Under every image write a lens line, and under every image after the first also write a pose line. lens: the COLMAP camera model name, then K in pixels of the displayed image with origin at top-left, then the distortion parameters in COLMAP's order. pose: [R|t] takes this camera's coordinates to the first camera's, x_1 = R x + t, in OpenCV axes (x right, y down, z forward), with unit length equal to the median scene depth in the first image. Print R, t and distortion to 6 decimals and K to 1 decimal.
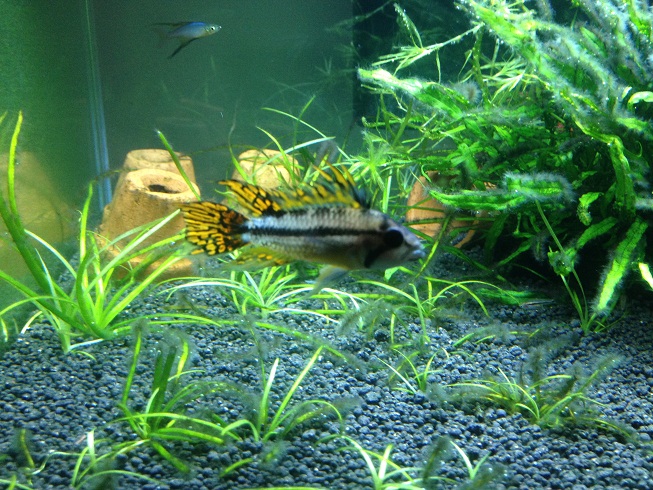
lens RADIAL K [[657.7, 0, 326.5], [0, 657.7, 245.0], [0, 0, 1]] dist [0.116882, -0.005127]
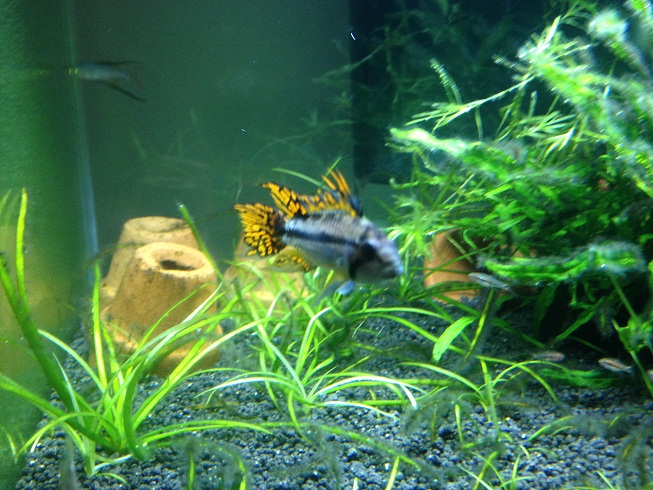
lens RADIAL K [[680.2, 0, 326.4], [0, 680.2, 254.4], [0, 0, 1]] dist [0.106613, -0.012345]
pose [[0.997877, -0.030551, 0.057521, -0.109098], [0.033685, 0.997955, -0.054326, -0.047889], [-0.055744, 0.056149, 0.996865, 0.081509]]
